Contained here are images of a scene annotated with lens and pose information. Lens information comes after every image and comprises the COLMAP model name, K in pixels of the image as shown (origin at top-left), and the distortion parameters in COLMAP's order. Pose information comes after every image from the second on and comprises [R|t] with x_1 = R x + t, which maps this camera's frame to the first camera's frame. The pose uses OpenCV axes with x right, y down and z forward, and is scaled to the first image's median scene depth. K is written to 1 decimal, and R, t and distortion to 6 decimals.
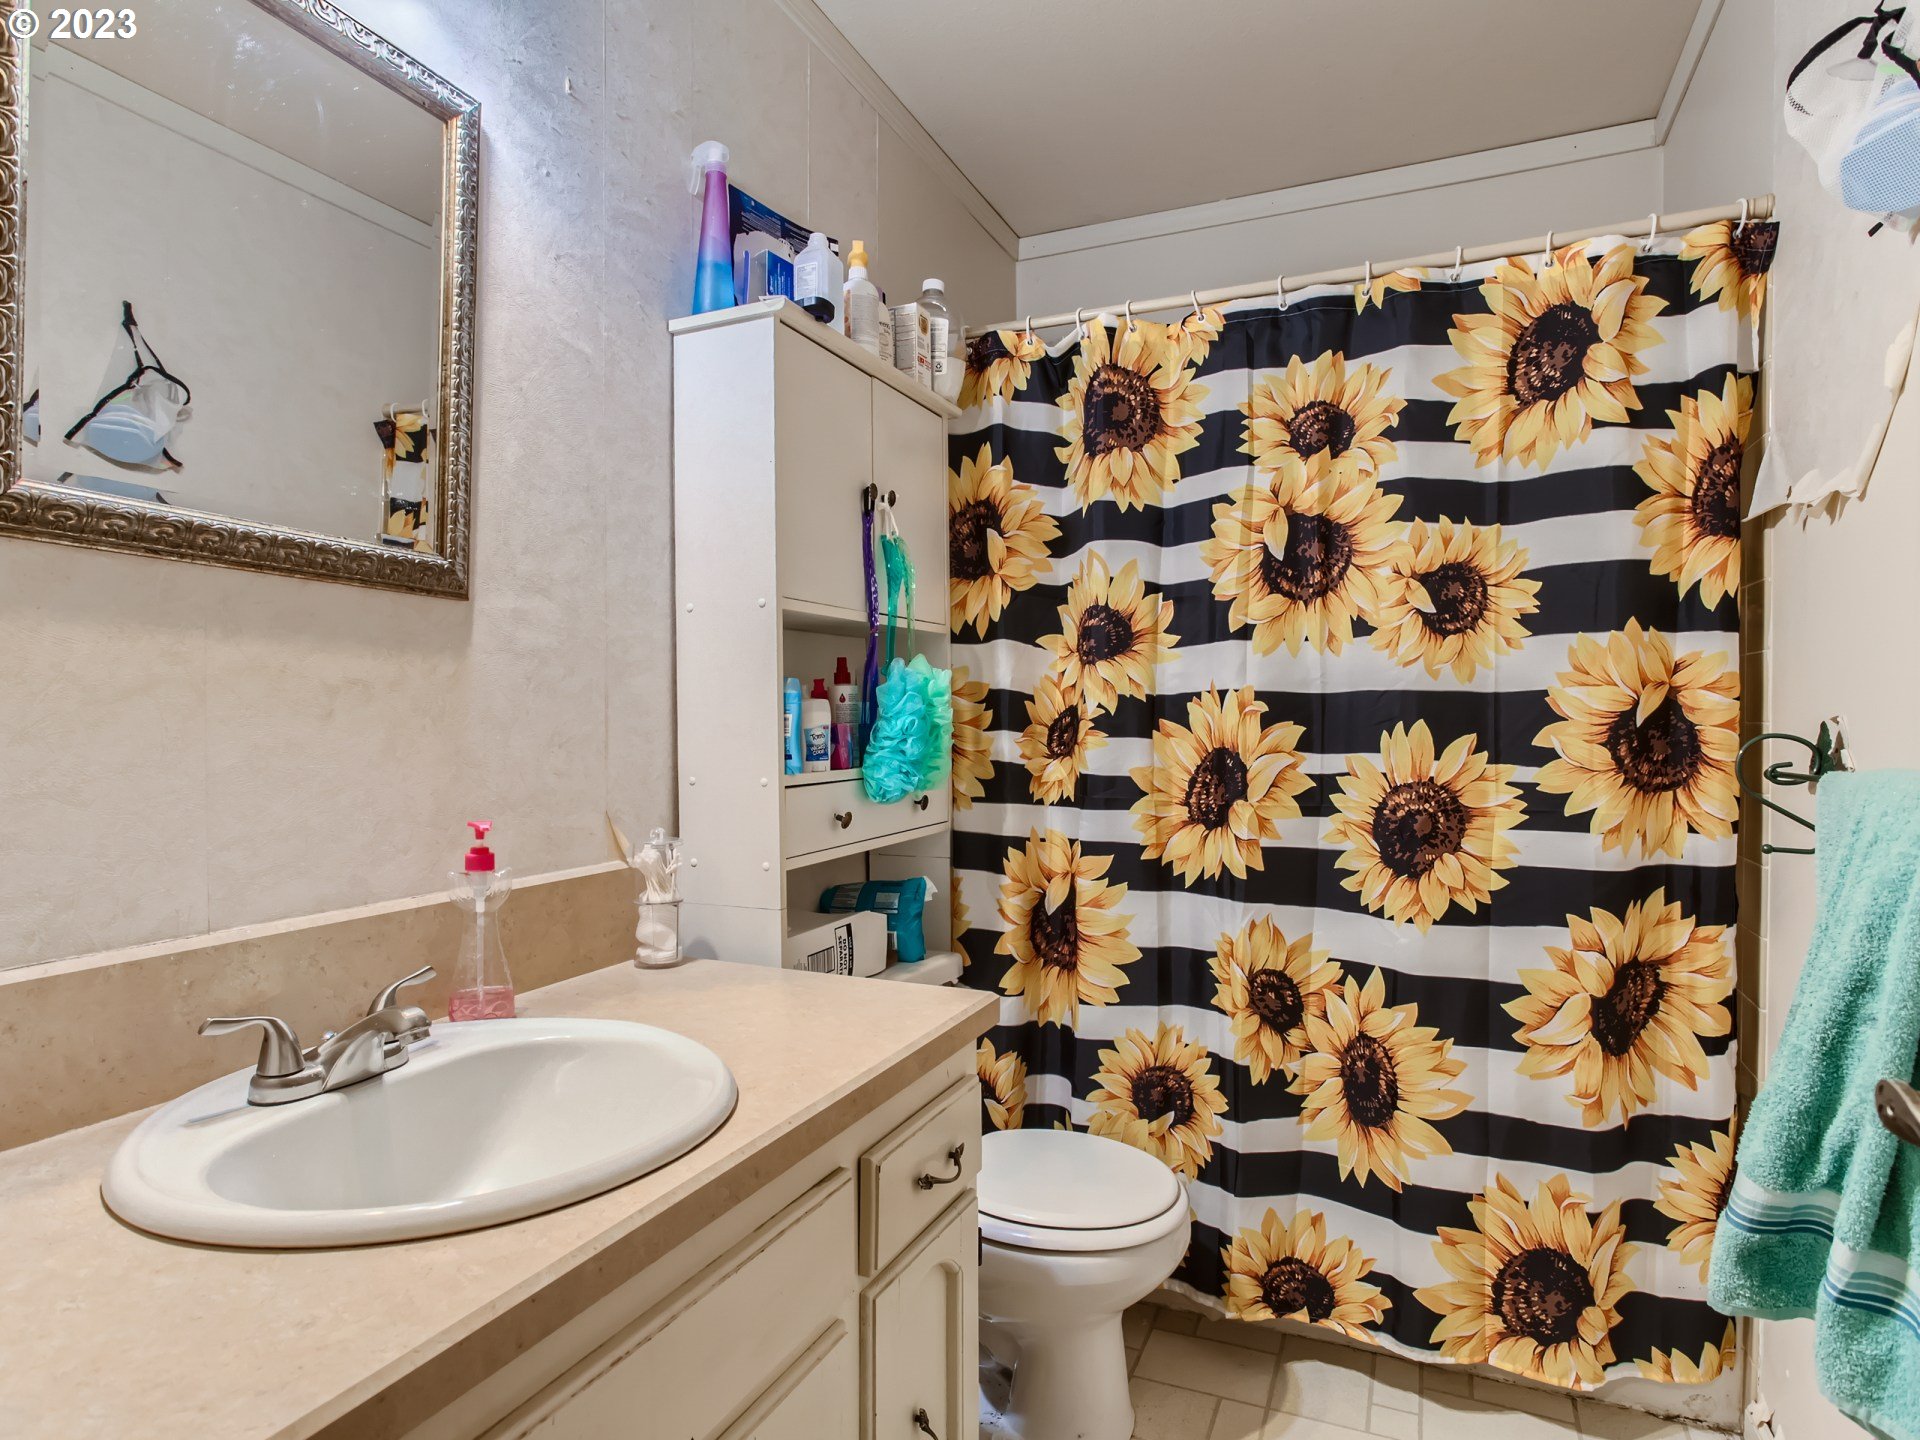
lens RADIAL K [[1043.4, 0, 961.3], [0, 1043.4, 729.2], [0, 0, 1]] dist [-0.038356, 0.026104]
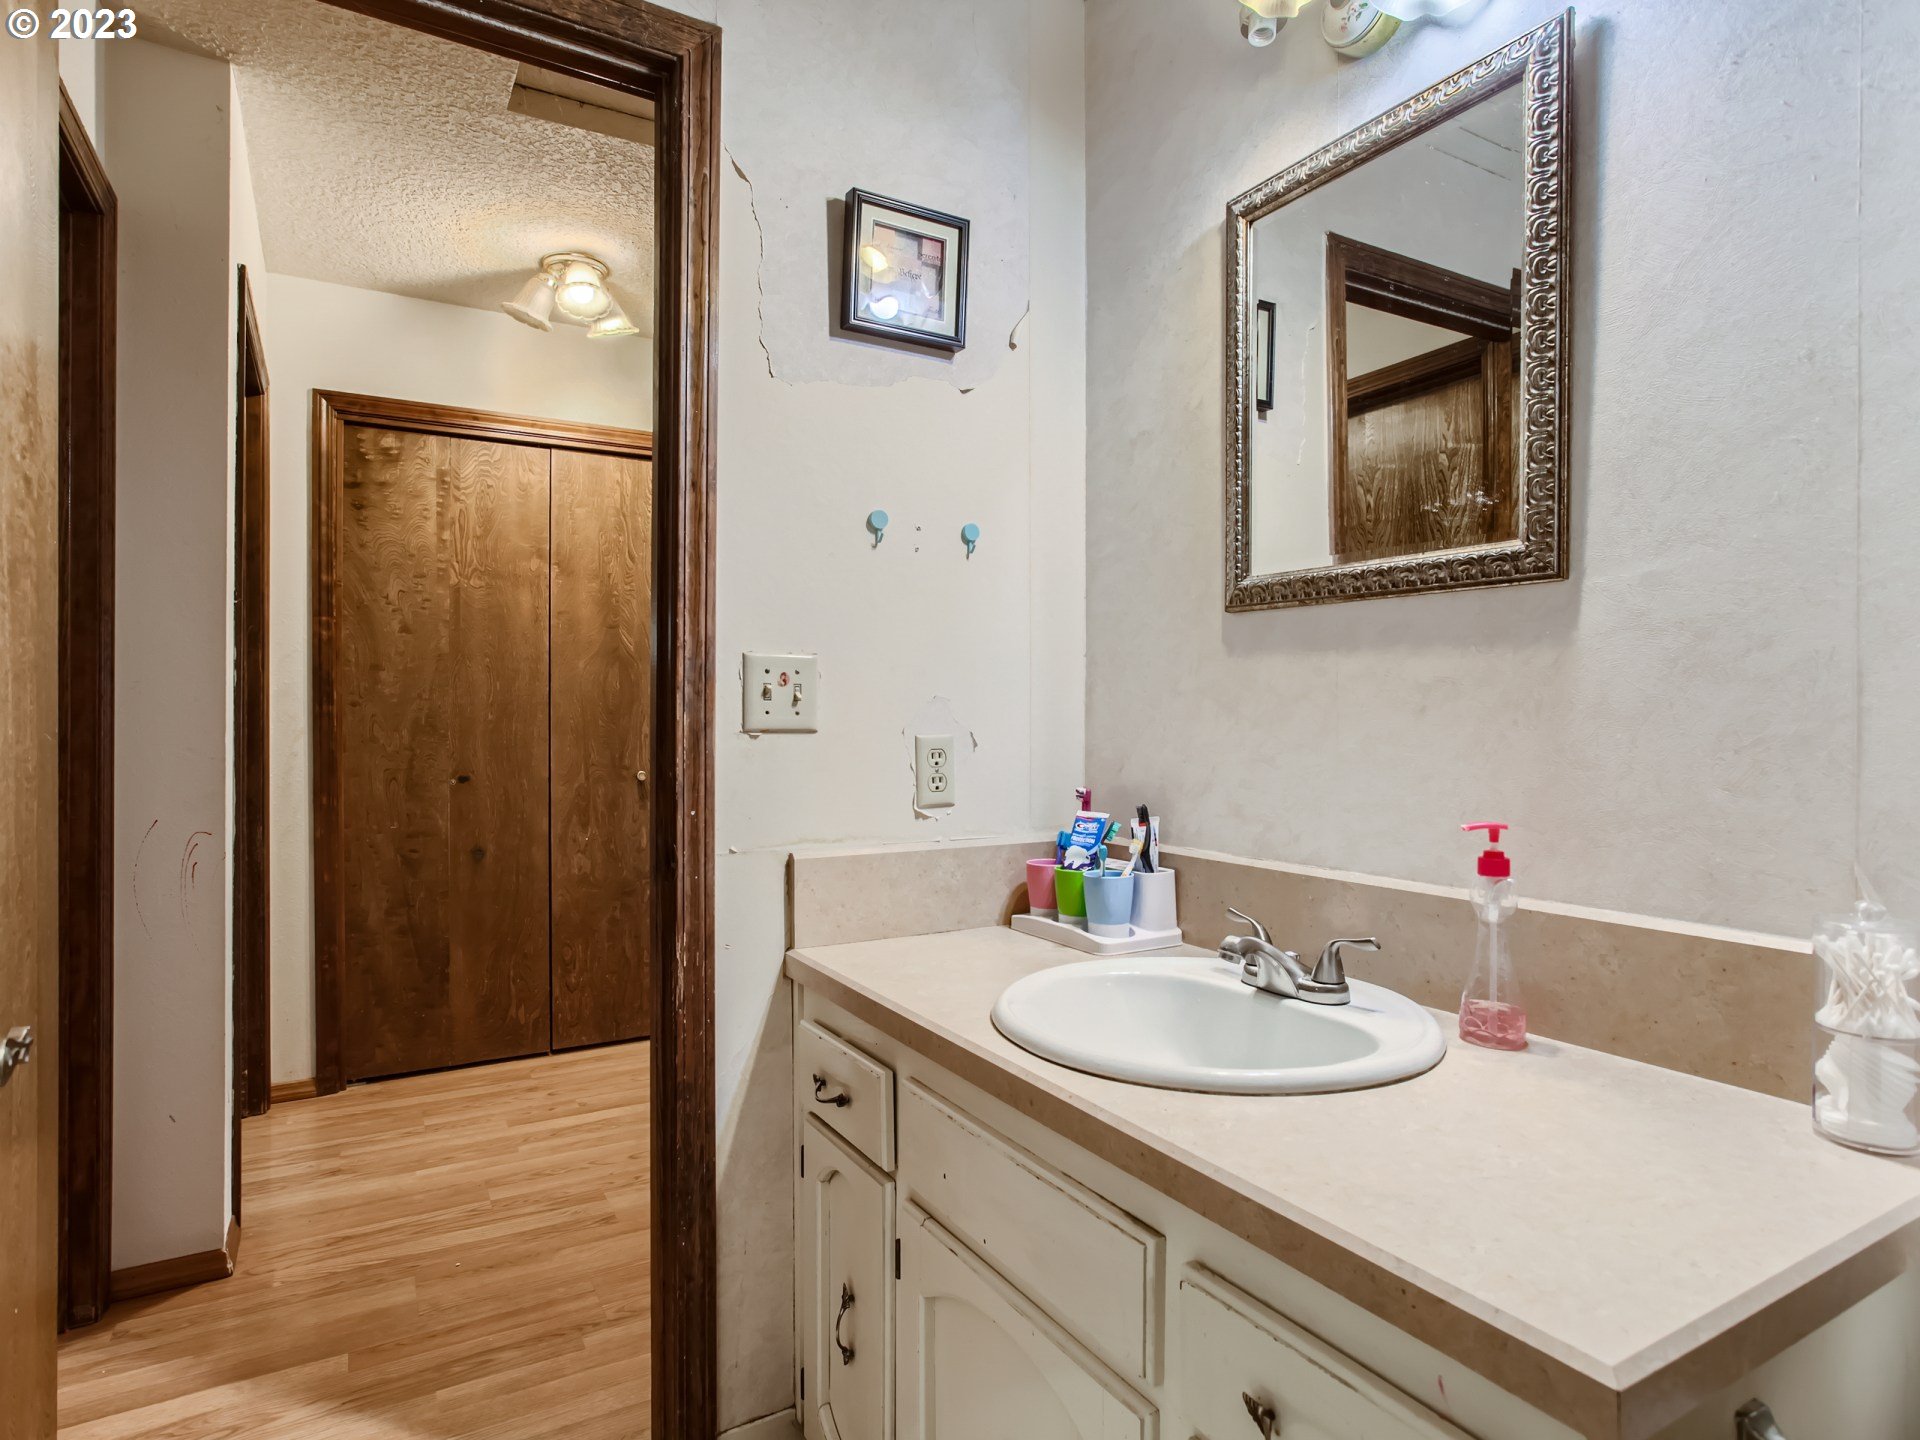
lens RADIAL K [[1043.4, 0, 961.3], [0, 1043.4, 729.2], [0, 0, 1]] dist [-0.038356, 0.026104]
pose [[-0.578669, -0.000776, -0.815562, 0.567549], [-0.014170, 0.999858, 0.009102, 0.003355], [0.815439, 0.016824, -0.578598, 1.145476]]
